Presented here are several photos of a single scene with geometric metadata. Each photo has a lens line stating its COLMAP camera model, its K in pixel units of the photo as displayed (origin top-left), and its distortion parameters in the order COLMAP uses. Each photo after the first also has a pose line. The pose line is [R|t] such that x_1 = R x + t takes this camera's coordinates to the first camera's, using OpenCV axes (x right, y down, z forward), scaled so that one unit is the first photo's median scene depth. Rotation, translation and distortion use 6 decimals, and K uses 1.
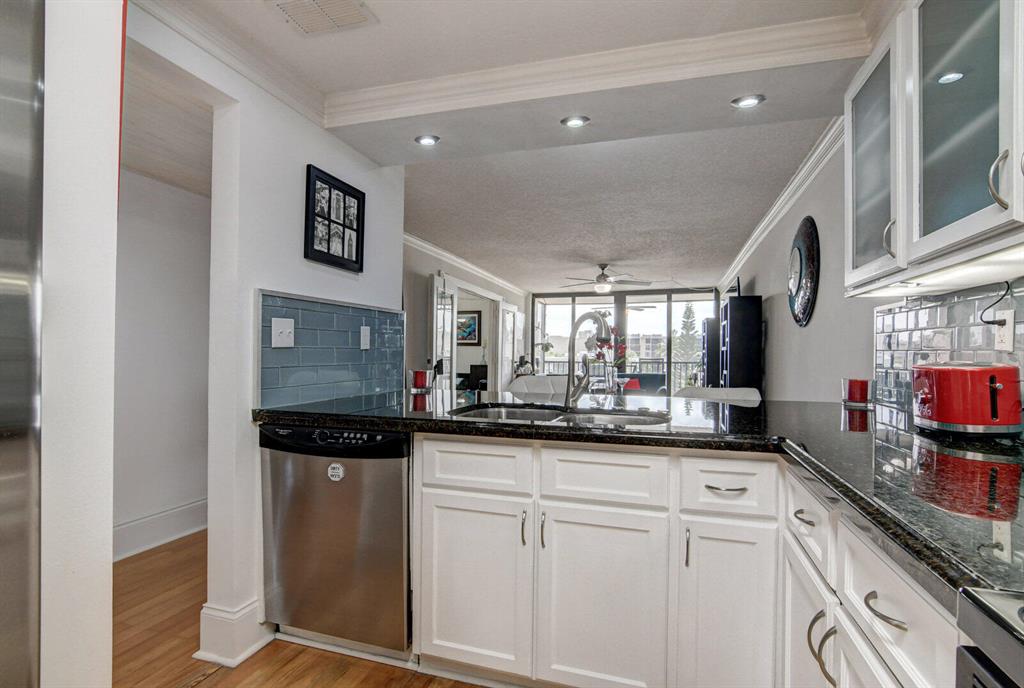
lens RADIAL K [[505.4, 0, 506.8], [0, 505.4, 351.5], [0, 0, 1]] dist [-0.023218, 0.007757]
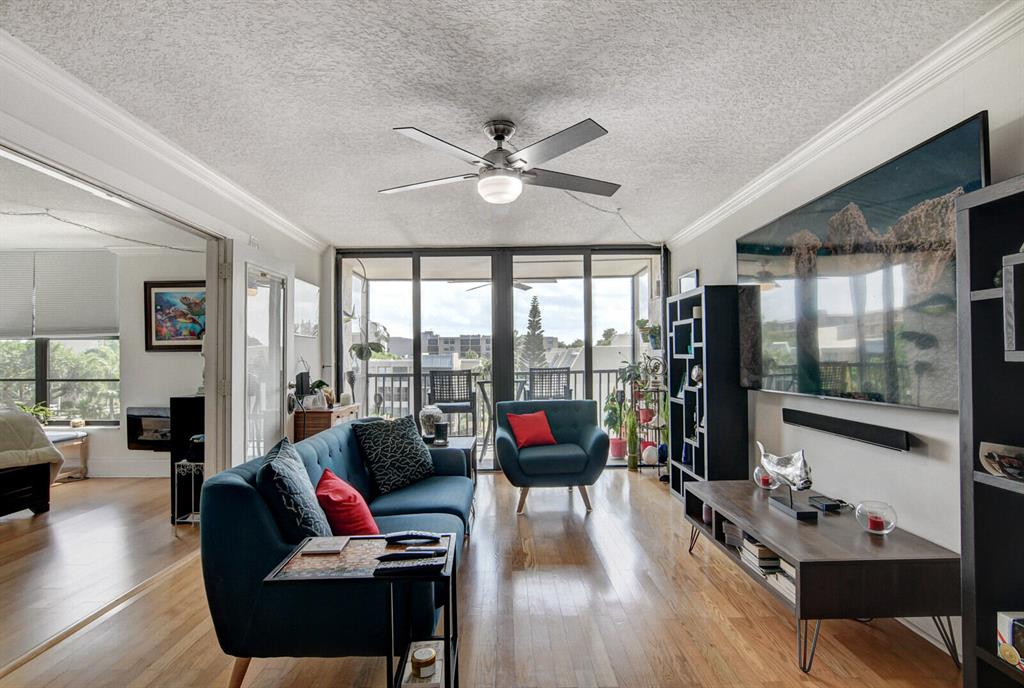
lens RADIAL K [[505.4, 0, 510.7], [0, 505.4, 347.8], [0, 0, 1]] dist [-0.023218, 0.007757]
pose [[0.949179, -0.012012, 0.314509, 0.125722], [0.015359, 0.999849, -0.008165, -0.012576], [-0.314363, 0.012580, 0.949219, 1.007399]]
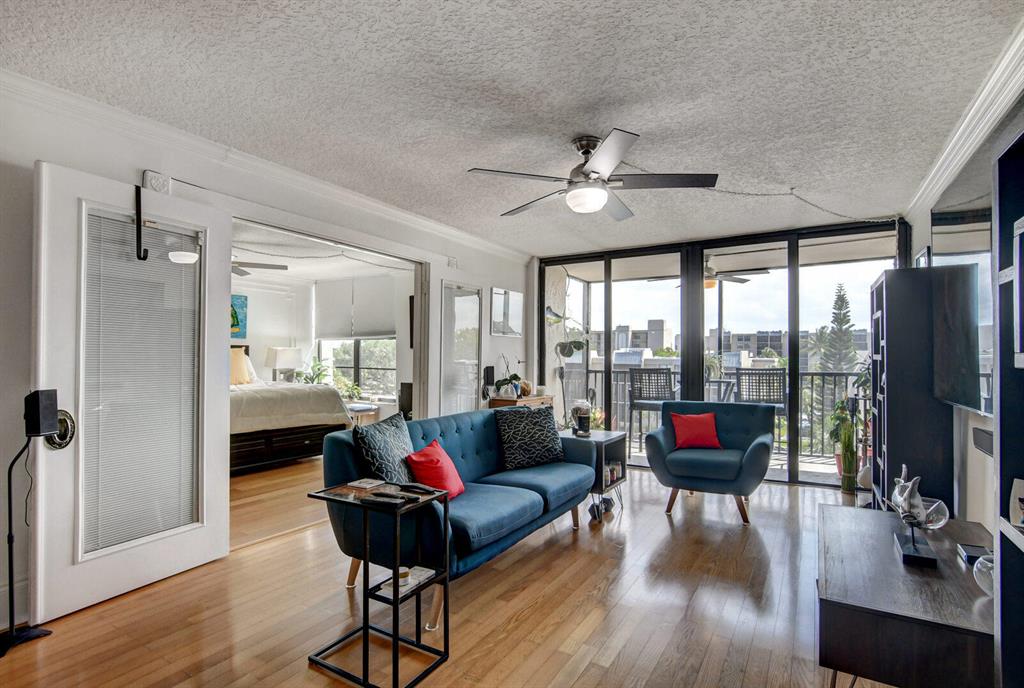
lens RADIAL K [[505.4, 0, 507.5], [0, 505.4, 351.7], [0, 0, 1]] dist [-0.023218, 0.007757]
pose [[0.970592, -0.007615, -0.240610, 0.344312], [0.007351, 0.999971, -0.001994, -0.011404], [0.240618, 0.000166, 0.970620, 0.931561]]
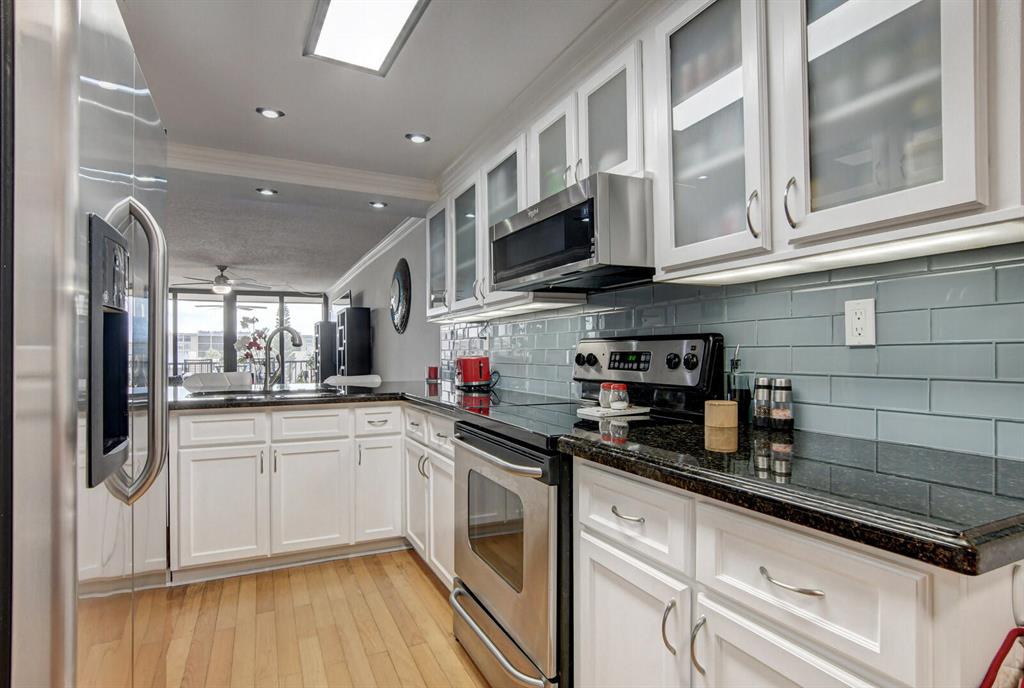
lens RADIAL K [[533.9, 0, 510.0], [0, 533.9, 350.8], [0, 0, 1]] dist [-0.003957, -0.000355]
pose [[0.727113, -0.009479, 0.686453, -0.195199], [0.008830, 0.999951, 0.004455, -0.002619], [-0.686461, 0.002822, 0.727161, -0.275907]]
